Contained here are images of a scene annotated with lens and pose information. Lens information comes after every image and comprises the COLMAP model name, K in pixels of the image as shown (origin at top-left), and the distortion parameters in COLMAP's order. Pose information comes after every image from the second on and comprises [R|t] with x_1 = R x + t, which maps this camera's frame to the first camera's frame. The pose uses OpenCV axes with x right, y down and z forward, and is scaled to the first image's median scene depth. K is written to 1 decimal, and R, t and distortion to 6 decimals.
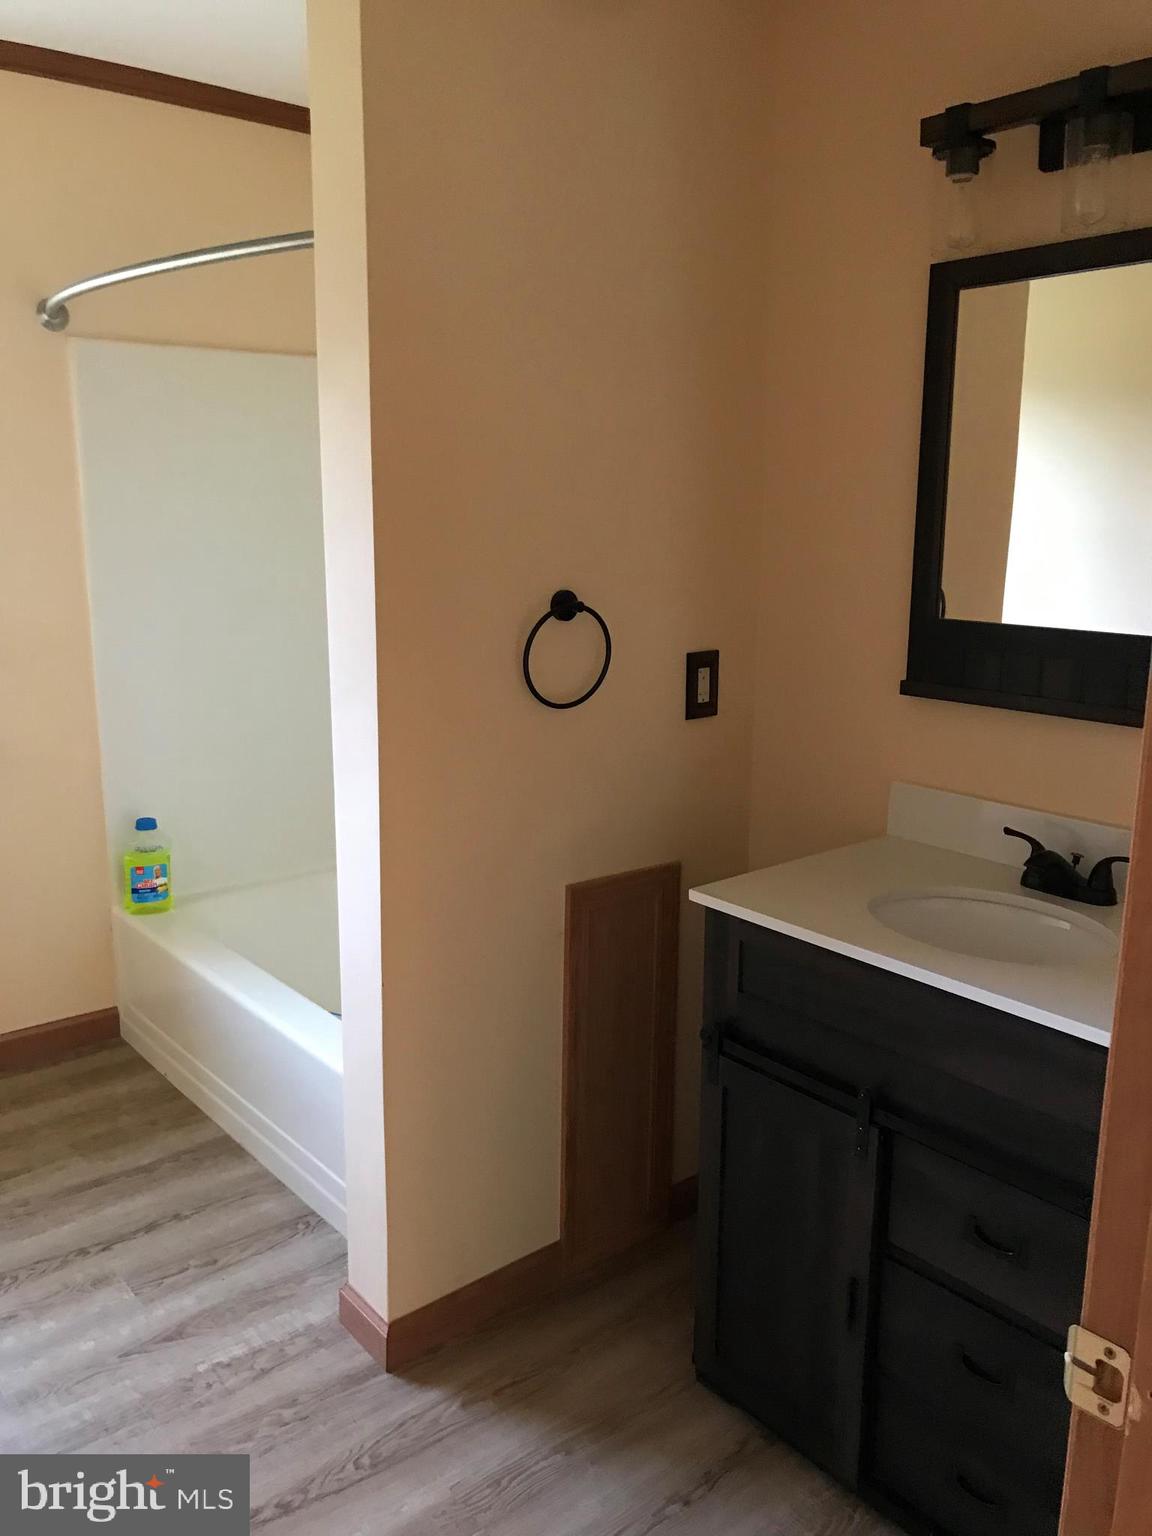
lens RADIAL K [[1264.5, 0, 575.2], [0, 1264.5, 769.0], [0, 0, 1]] dist [0.097876, -0.007742]
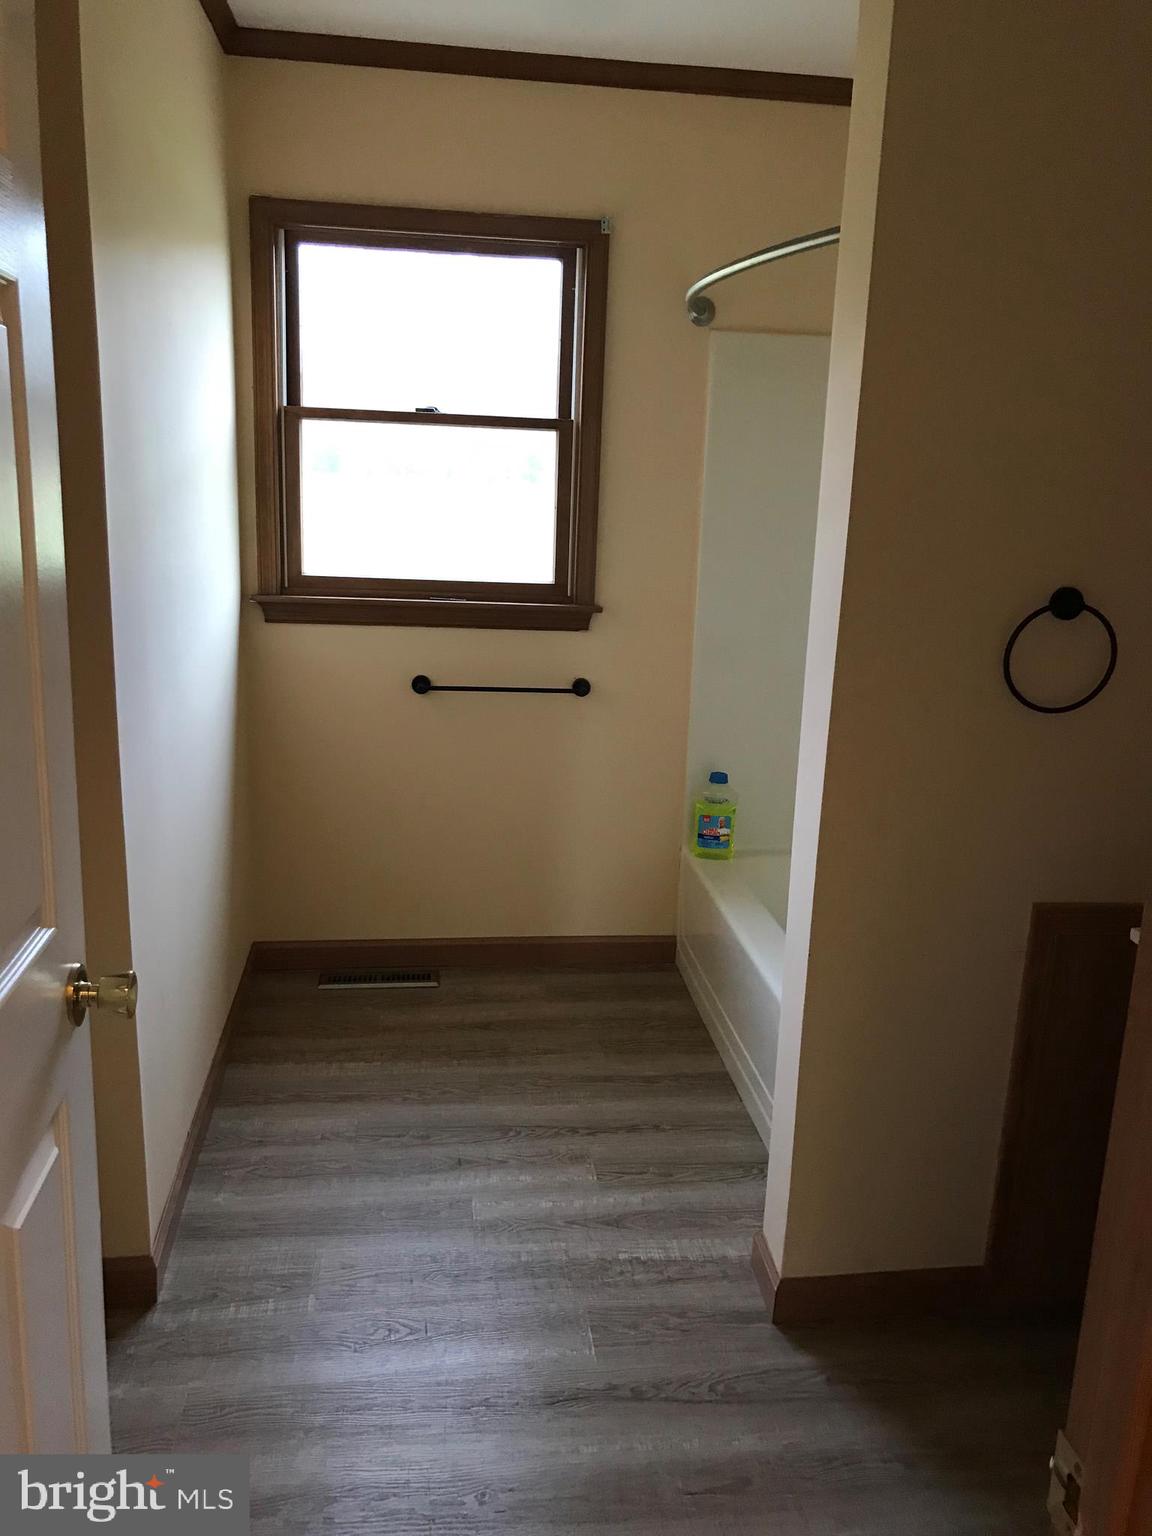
lens RADIAL K [[1264.5, 0, 573.6], [0, 1264.5, 767.9], [0, 0, 1]] dist [0.097876, -0.007742]
pose [[0.852626, 0.137641, -0.504068, 0.163837], [-0.126610, 0.990355, 0.056268, -0.016396], [0.506951, 0.015844, 0.861829, 0.008182]]
